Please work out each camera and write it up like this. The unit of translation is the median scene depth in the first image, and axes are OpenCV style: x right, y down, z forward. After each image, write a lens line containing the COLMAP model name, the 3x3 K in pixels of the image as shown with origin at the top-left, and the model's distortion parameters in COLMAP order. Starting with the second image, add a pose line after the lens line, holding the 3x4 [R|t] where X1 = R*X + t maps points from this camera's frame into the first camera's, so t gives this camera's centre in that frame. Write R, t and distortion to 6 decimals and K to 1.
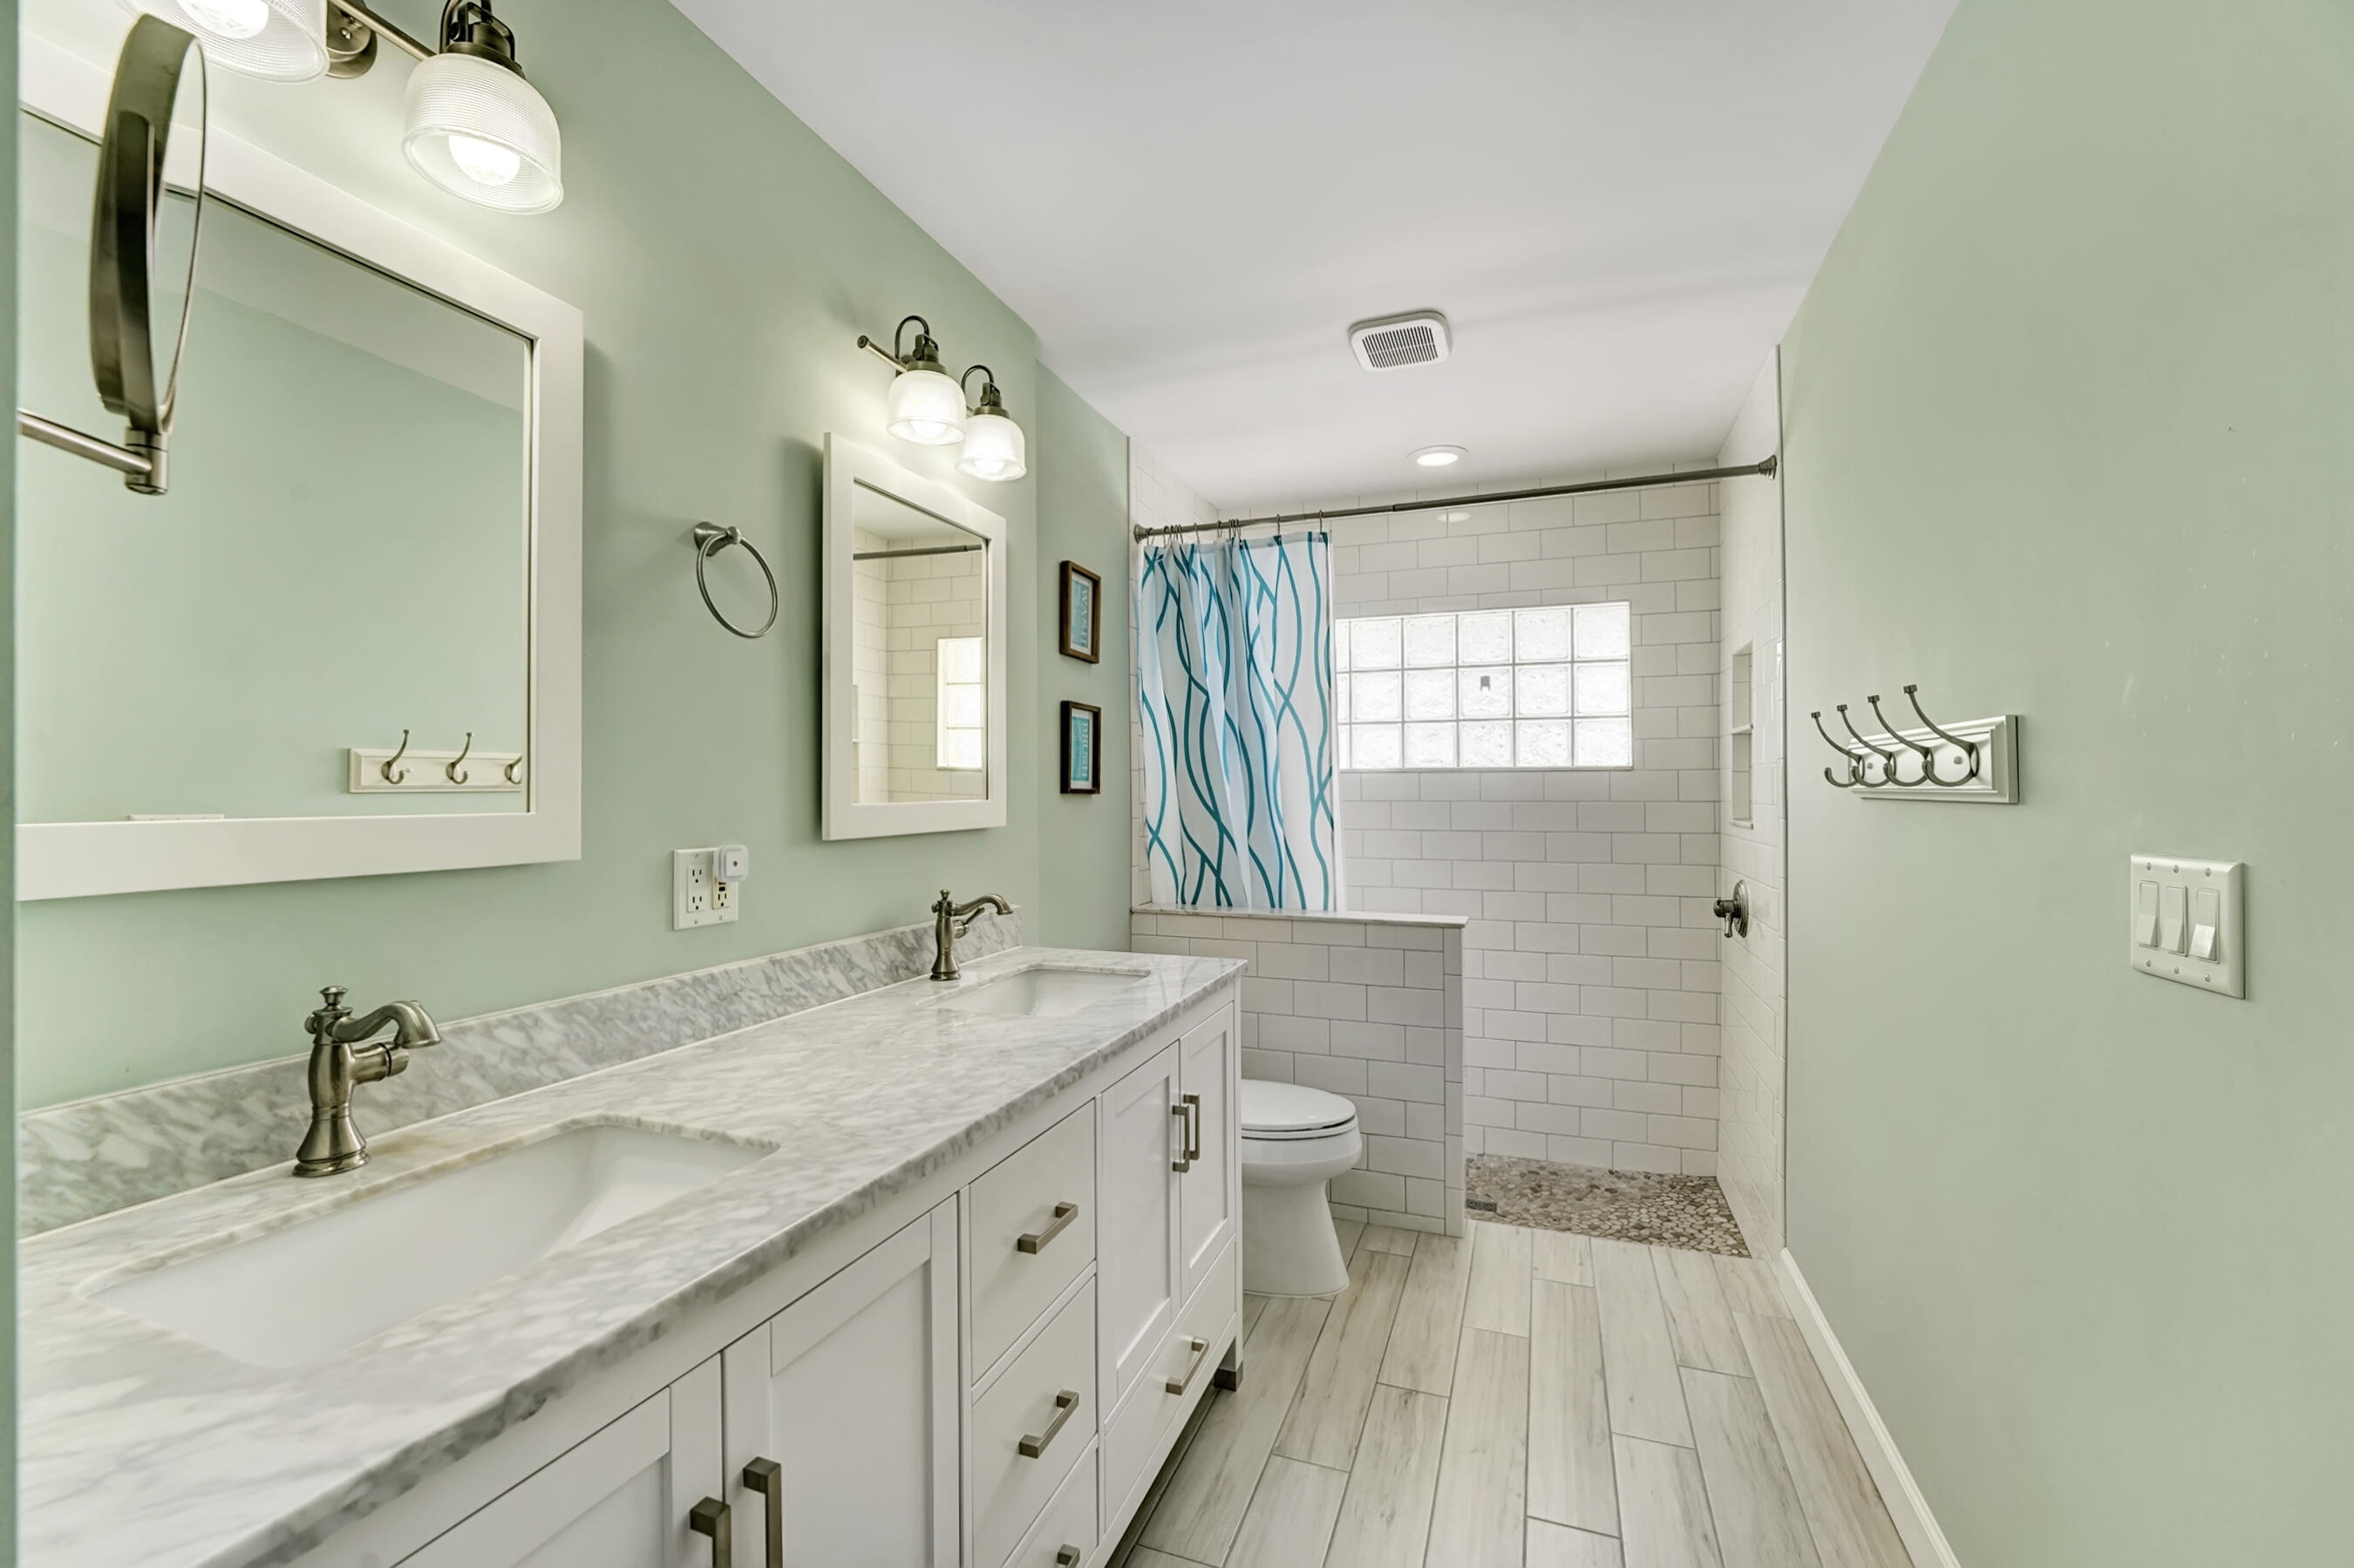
lens RADIAL K [[964.5, 0, 1173.1], [0, 964.5, 785.8], [0, 0, 1]] dist [-0.016854, 0.000025]
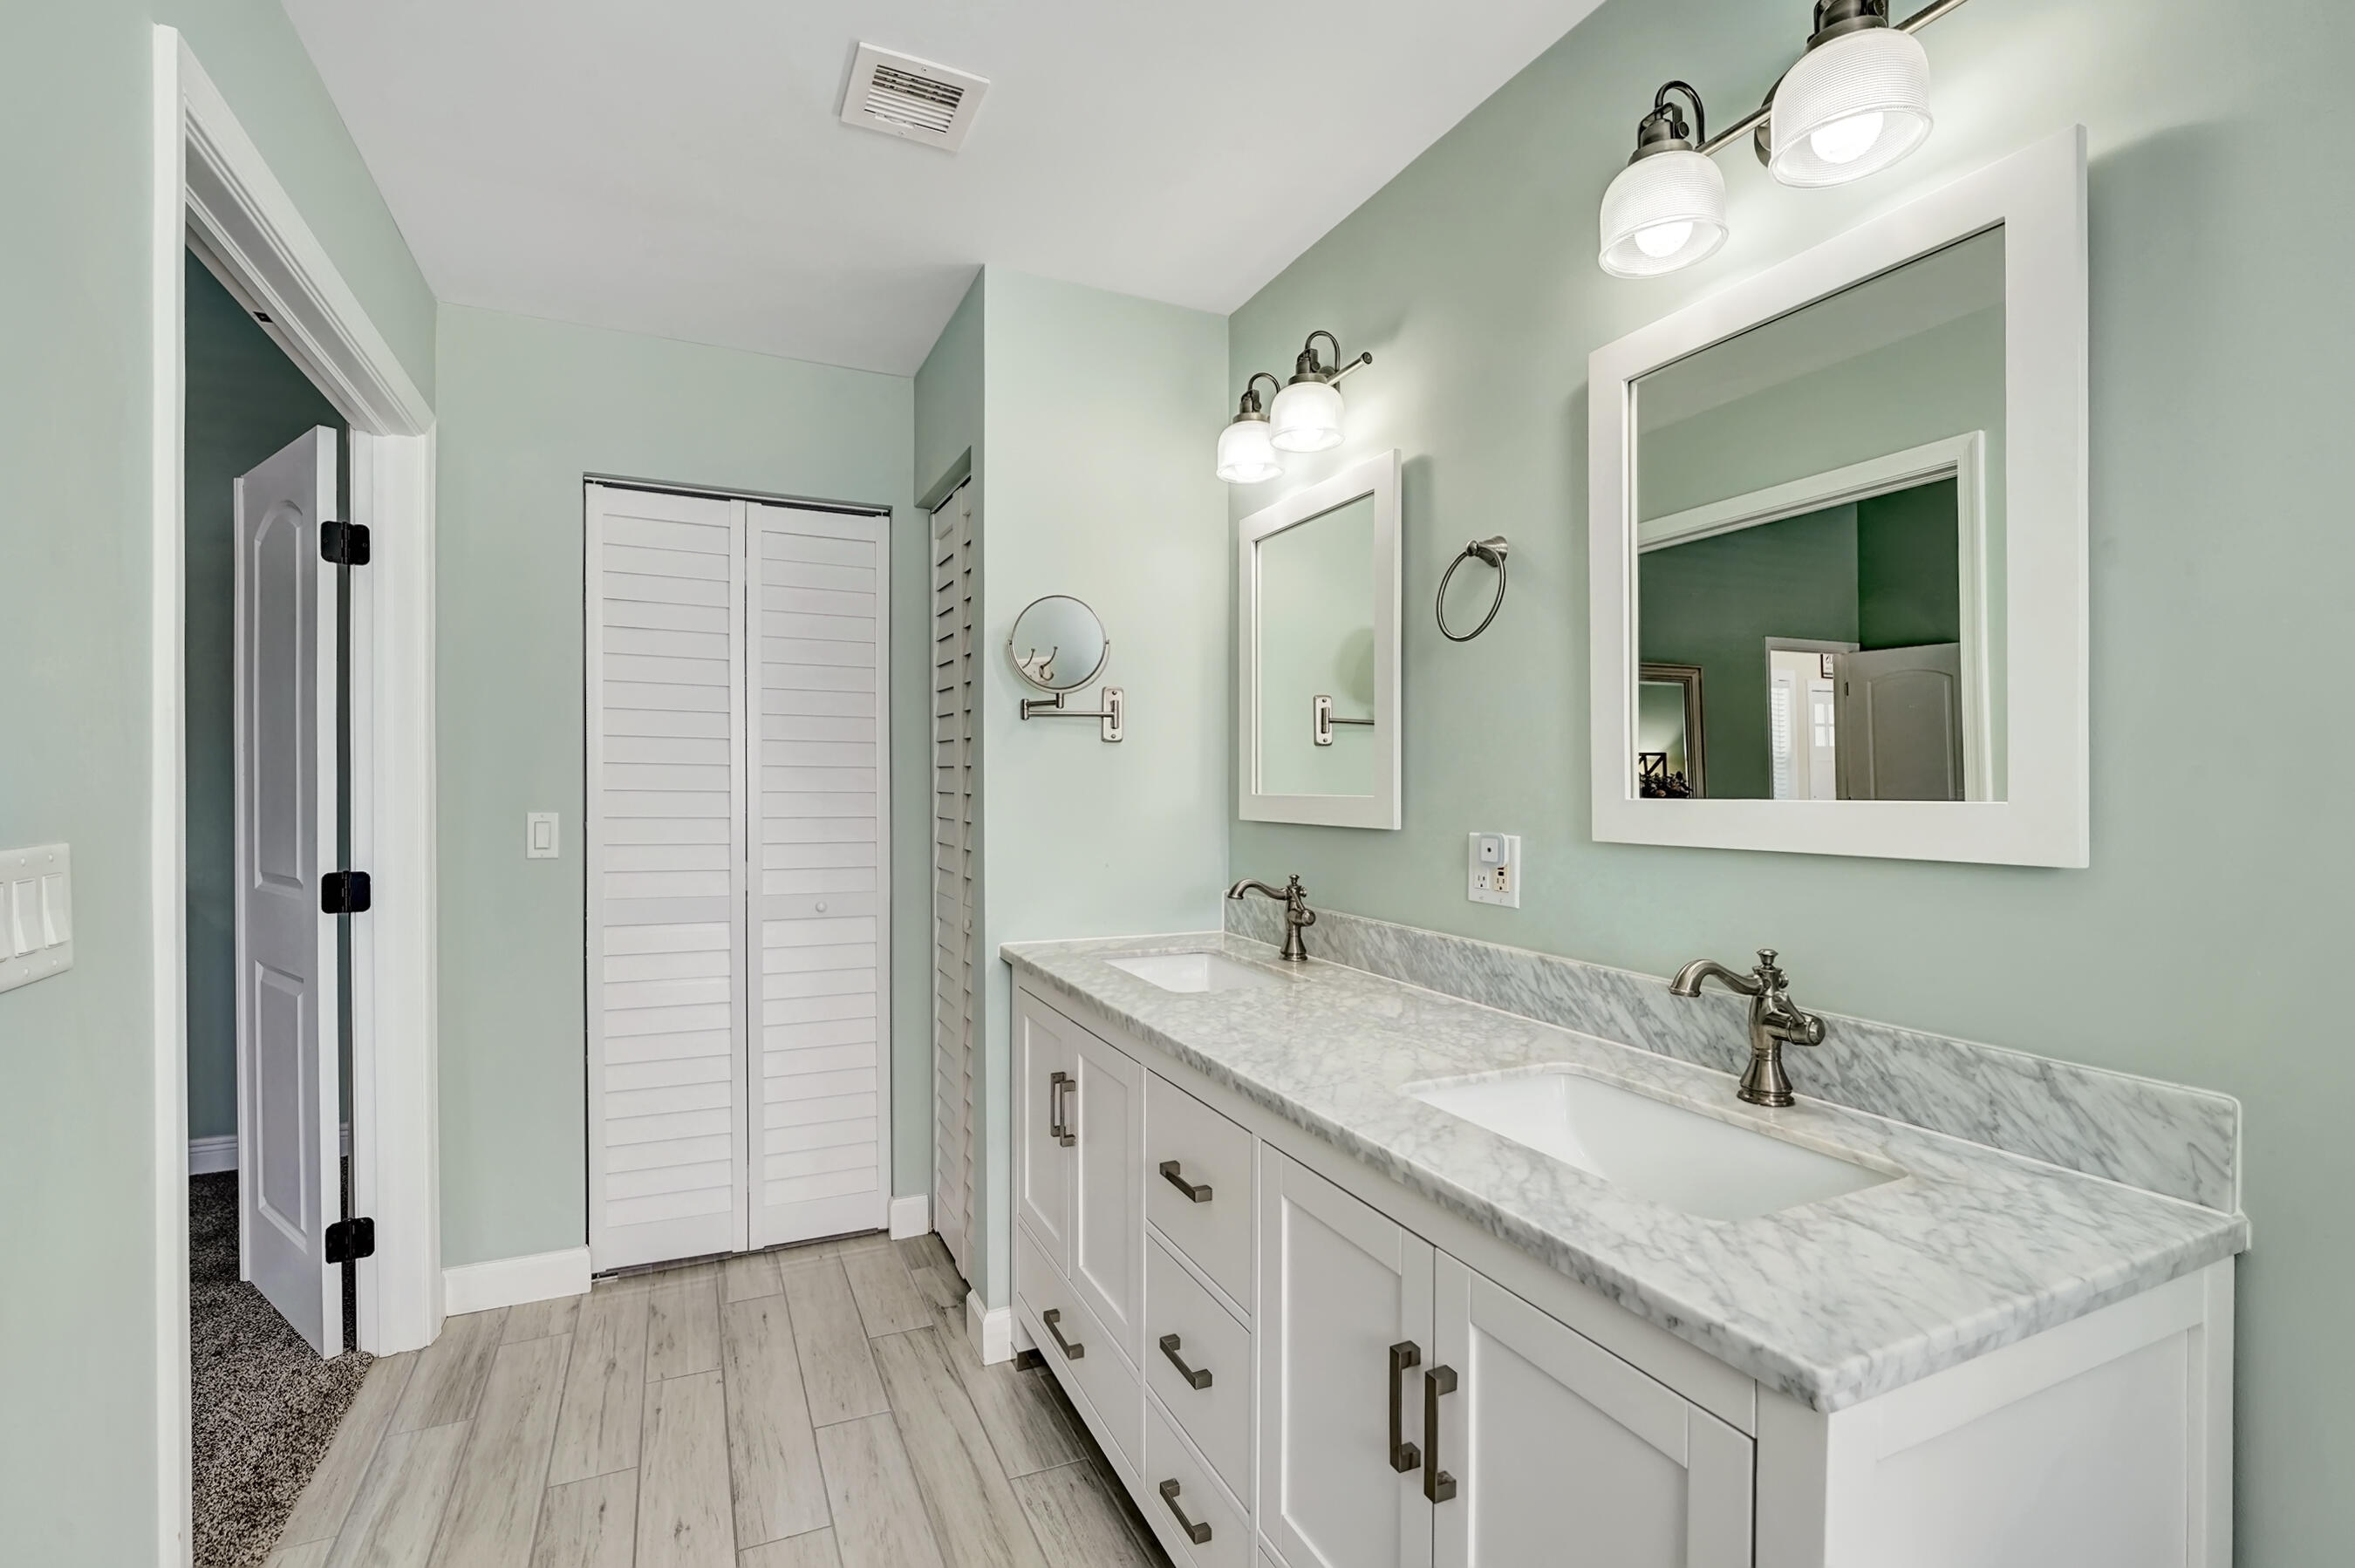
lens RADIAL K [[1023.8, 0, 1169.2], [0, 1023.8, 783.9], [0, 0, 1]] dist [-0.001185, -0.000012]
pose [[-0.689423, 0.004480, -0.724345, 0.603990], [0.005346, 0.999985, 0.001097, 0.002941], [0.724339, -0.003116, -0.689436, 1.492394]]
